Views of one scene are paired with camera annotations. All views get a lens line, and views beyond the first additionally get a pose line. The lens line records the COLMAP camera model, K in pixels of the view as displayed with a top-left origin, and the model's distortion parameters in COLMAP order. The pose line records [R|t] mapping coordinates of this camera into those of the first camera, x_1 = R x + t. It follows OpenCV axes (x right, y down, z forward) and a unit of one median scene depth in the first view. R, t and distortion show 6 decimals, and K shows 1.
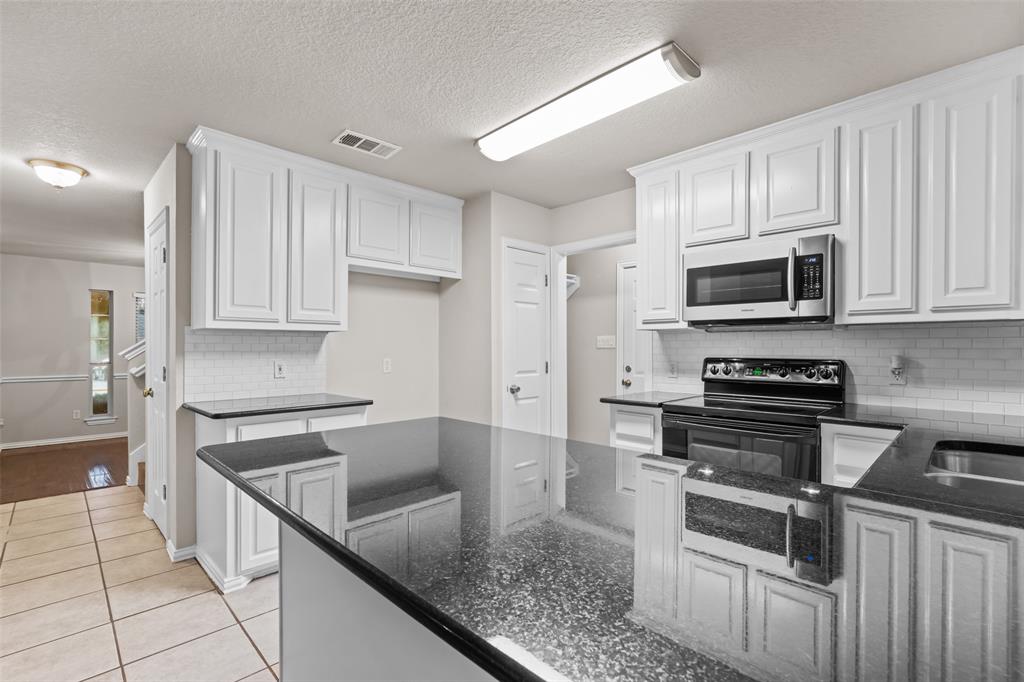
lens RADIAL K [[468.0, 0, 512.7], [0, 468.0, 350.3], [0, 0, 1]] dist [-0.002894, 0.000417]
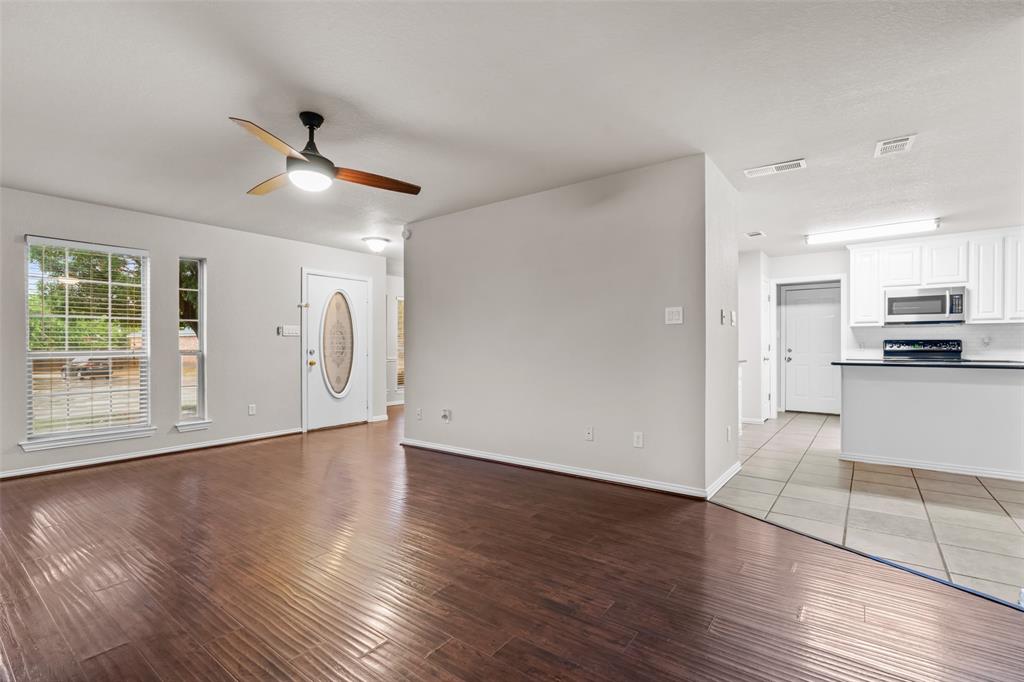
lens RADIAL K [[467.1, 0, 512.7], [0, 467.1, 349.1], [0, 0, 1]] dist [-0.000648, 0.000536]
pose [[0.990299, 0.002795, 0.138928, -1.618878], [-0.002304, 0.999991, -0.003700, 0.072552], [-0.138937, 0.003344, 0.990296, -0.869055]]
